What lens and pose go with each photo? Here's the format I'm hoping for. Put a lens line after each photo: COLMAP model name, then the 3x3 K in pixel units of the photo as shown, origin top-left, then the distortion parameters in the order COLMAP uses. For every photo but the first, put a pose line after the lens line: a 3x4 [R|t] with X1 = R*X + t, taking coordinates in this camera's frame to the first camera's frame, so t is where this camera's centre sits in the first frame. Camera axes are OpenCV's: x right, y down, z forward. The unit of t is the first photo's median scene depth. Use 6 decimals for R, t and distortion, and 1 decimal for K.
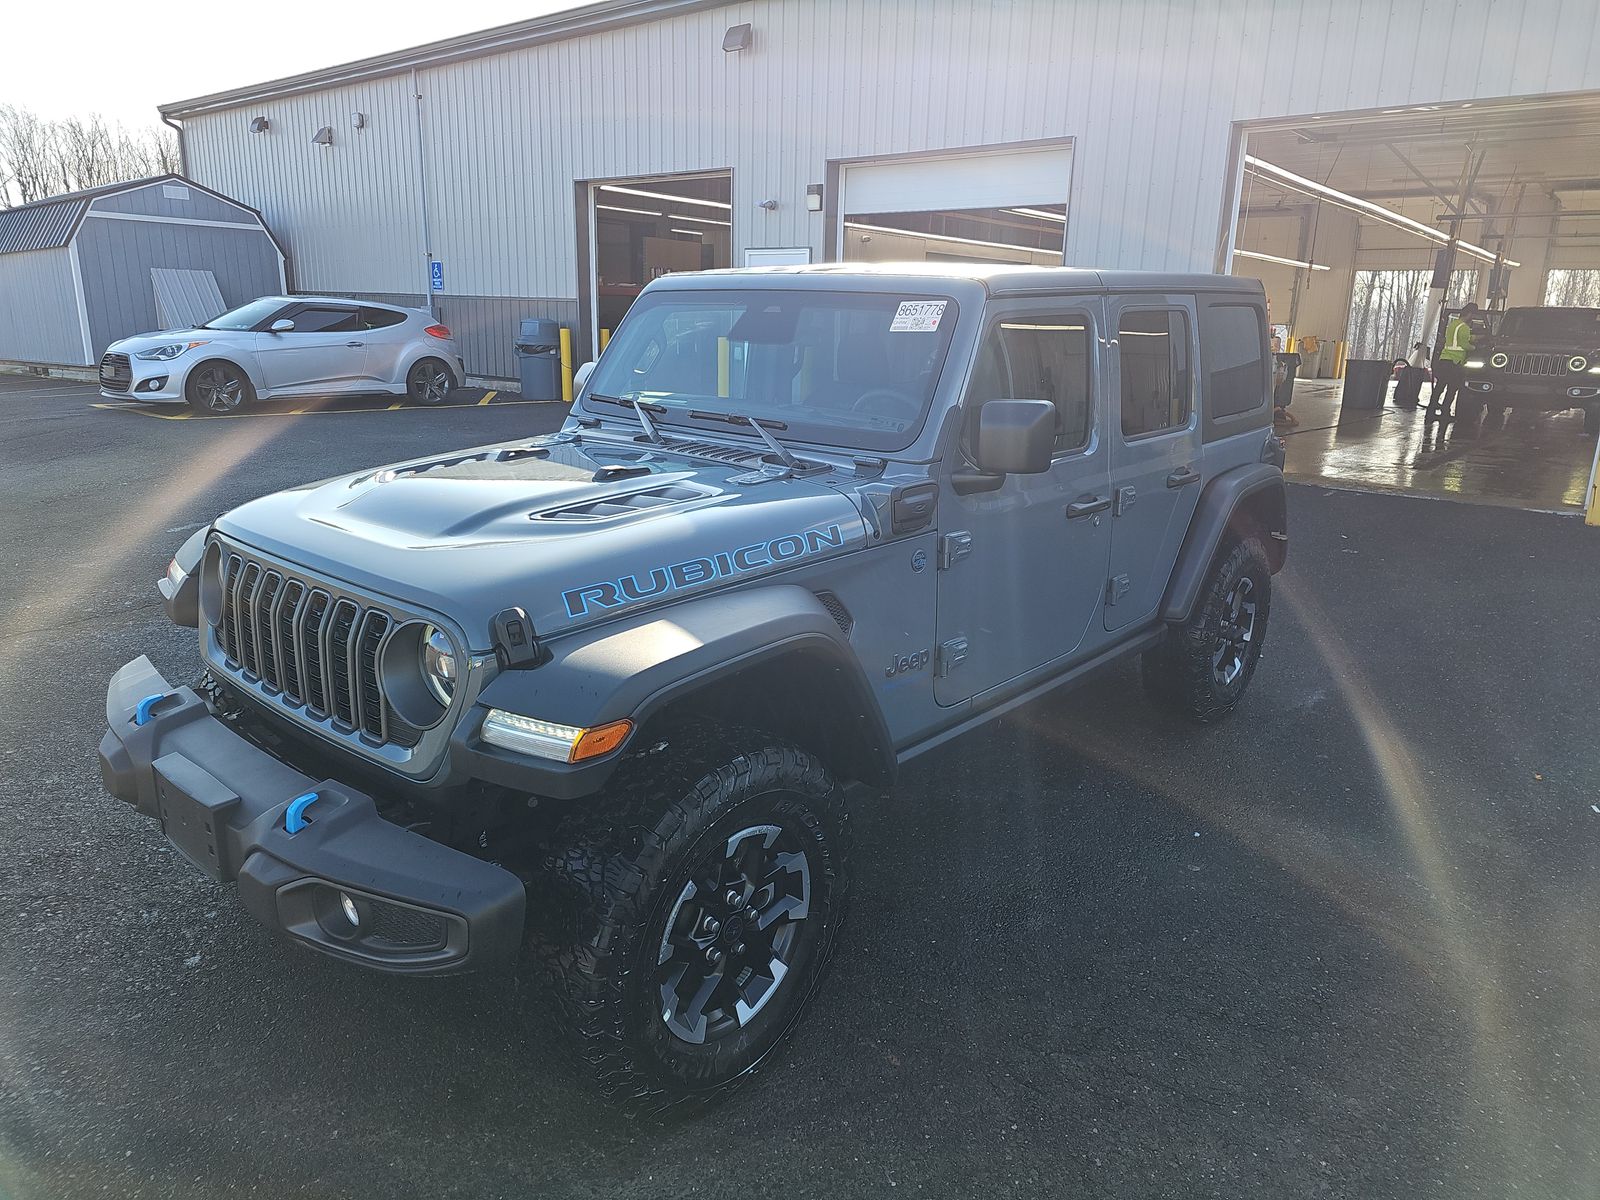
lens RADIAL K [[1084.2, 0, 812.7], [0, 1084.2, 584.8], [0, 0, 1]] dist [0.039583, -0.015240]
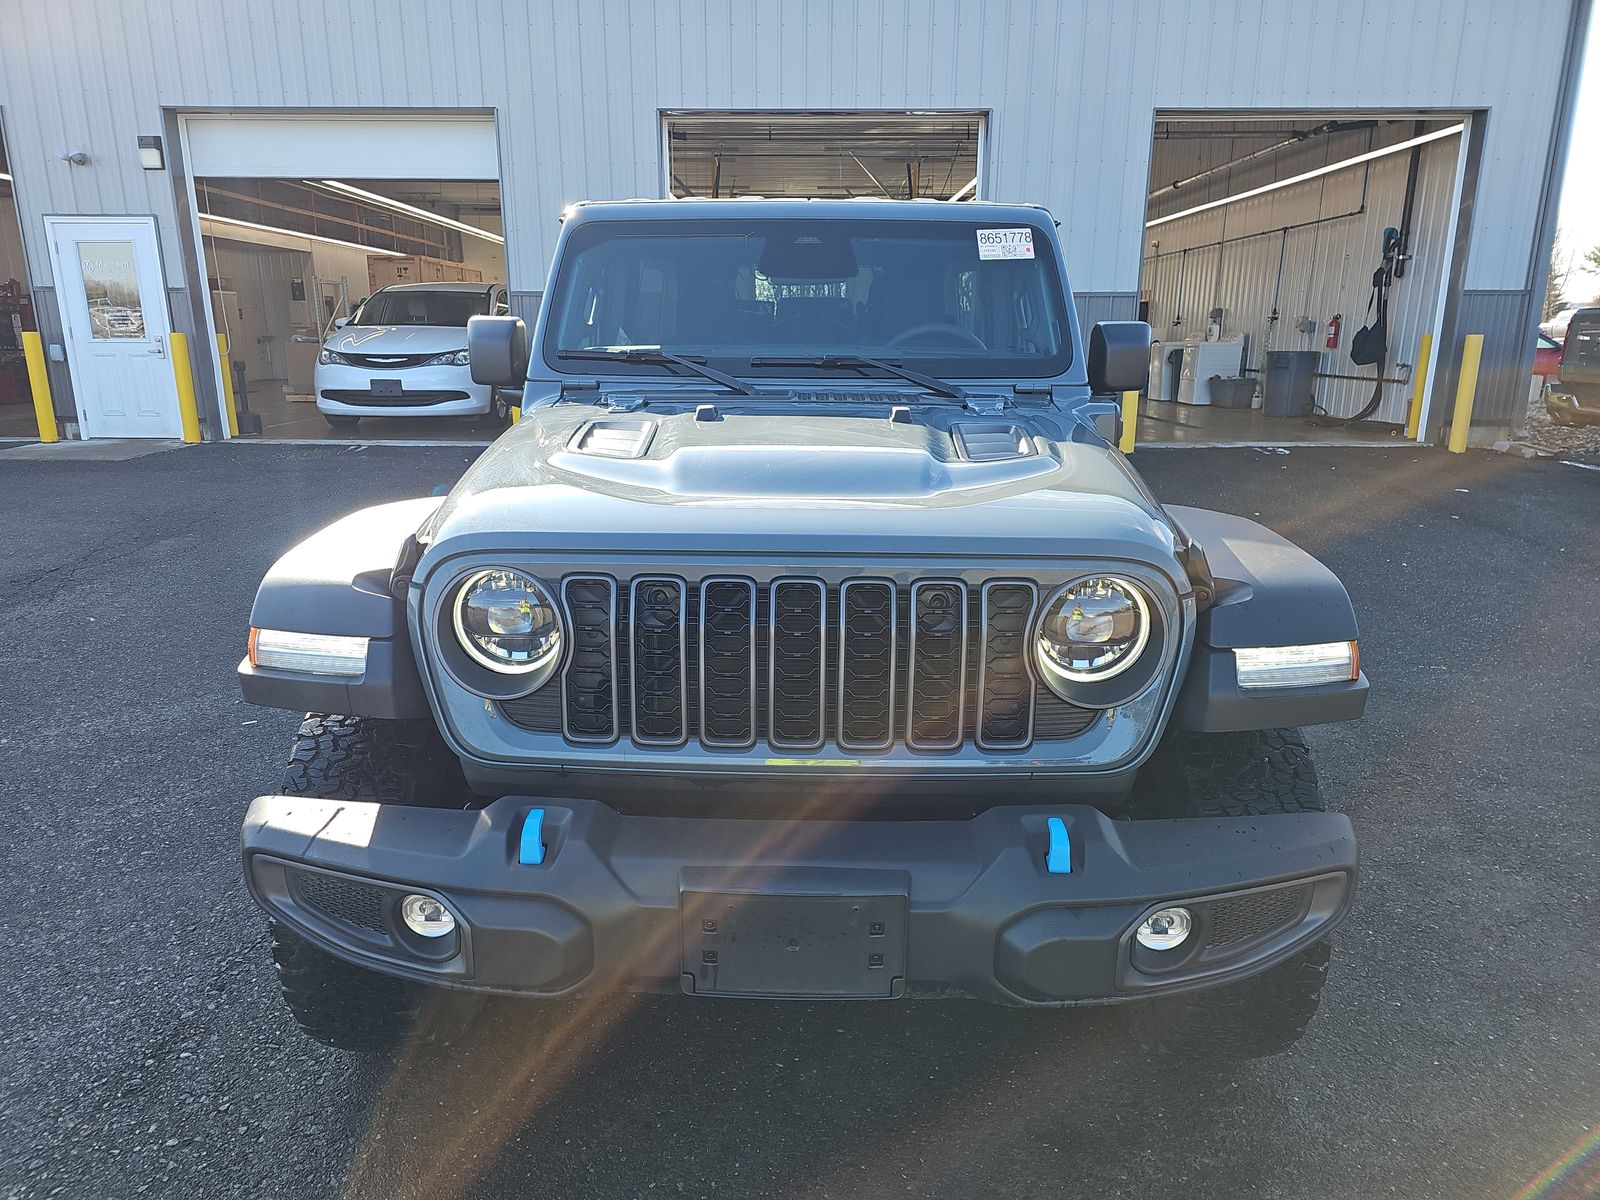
lens RADIAL K [[1084.2, 0, 794.0], [0, 1084.2, 611.8], [0, 0, 1]] dist [0.039583, -0.015240]
pose [[0.761951, -0.188481, 0.619601, -0.202749], [0.177725, 0.980838, 0.079812, -0.008604], [-0.622772, 0.049306, 0.780849, 0.099349]]
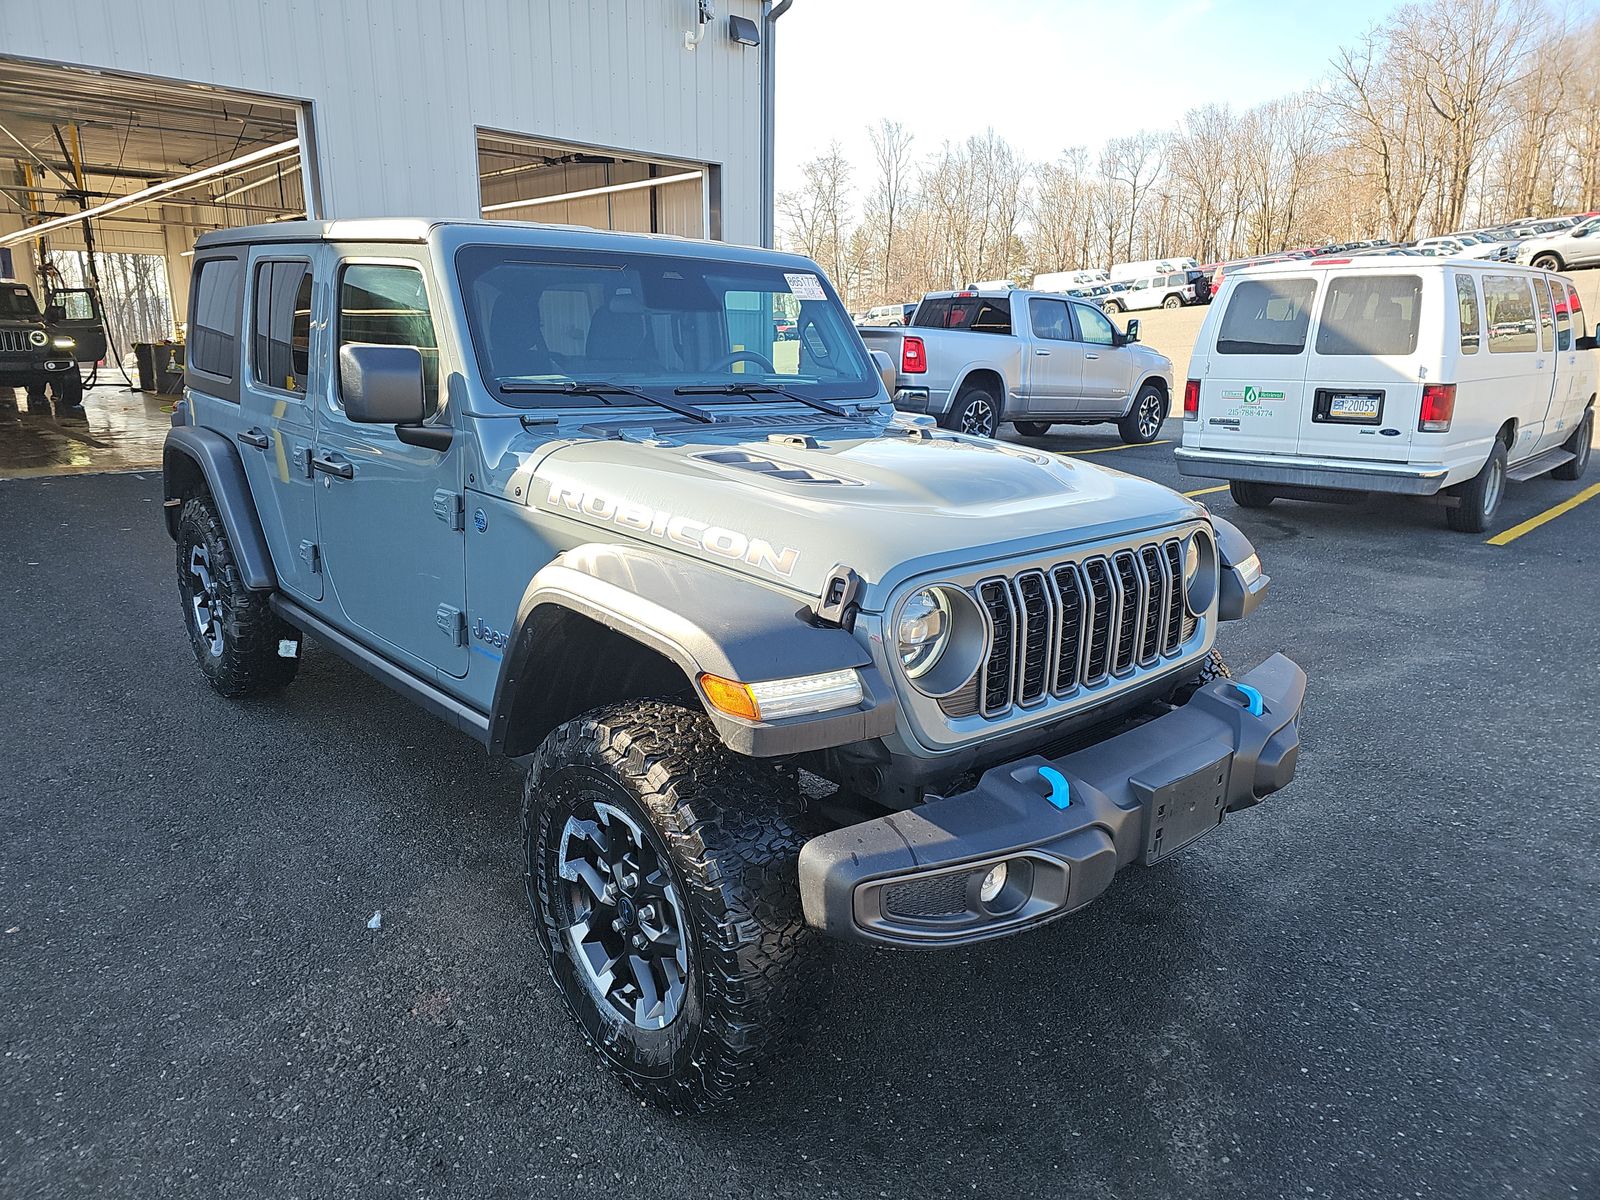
lens RADIAL K [[1084.2, 0, 803.4], [0, 1084.2, 601.5], [0, 0, 1]] dist [0.039583, -0.015240]
pose [[0.133566, -0.263324, 0.955417, -0.312320], [0.234613, 0.945052, 0.227669, -0.053327], [-0.962869, 0.193744, 0.188006, 0.233965]]
